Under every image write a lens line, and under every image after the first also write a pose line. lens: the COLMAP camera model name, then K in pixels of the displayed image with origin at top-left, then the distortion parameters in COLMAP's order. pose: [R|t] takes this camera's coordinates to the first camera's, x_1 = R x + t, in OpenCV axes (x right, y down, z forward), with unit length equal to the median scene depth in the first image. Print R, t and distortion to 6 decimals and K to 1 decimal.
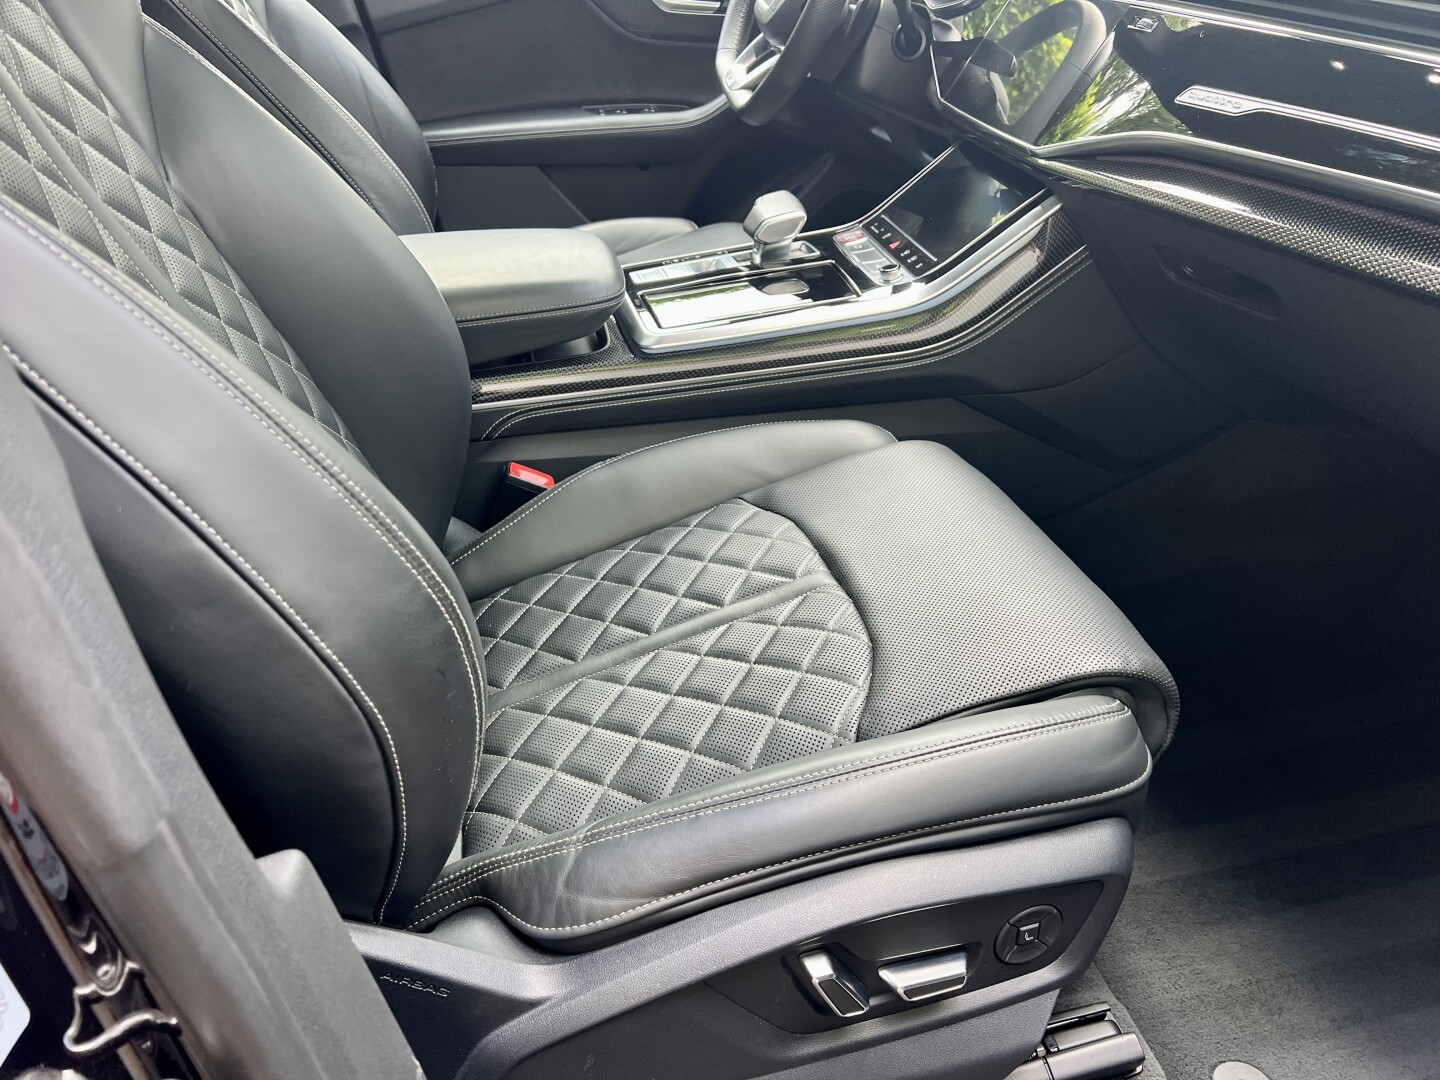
lens RADIAL K [[1118.5, 0, 720.0], [0, 1118.5, 540.0], [0, 0, 1]] dist [0.033411, 0.001039]
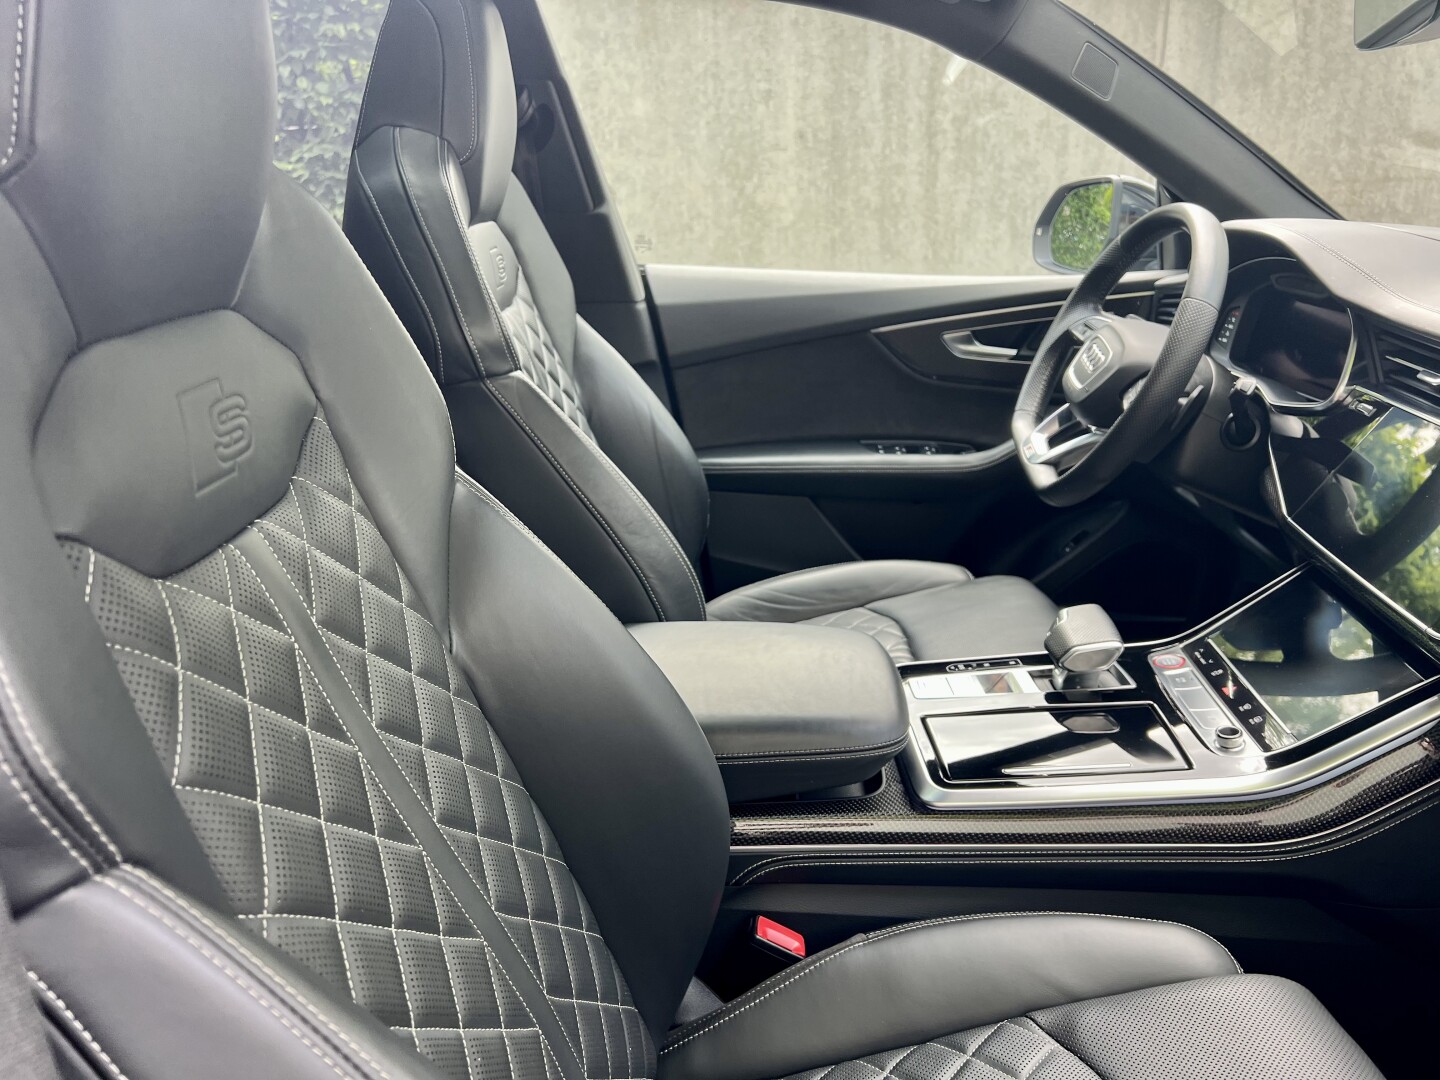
lens RADIAL K [[1093.0, 0, 720.0], [0, 1093.0, 540.0], [0, 0, 1]] dist [0.119889, -0.199453]
pose [[0.975755, 0.096448, -0.196470, -0.066205], [-0.129645, 0.977938, -0.163796, -0.184515], [0.176338, 0.185296, 0.966732, 0.095801]]
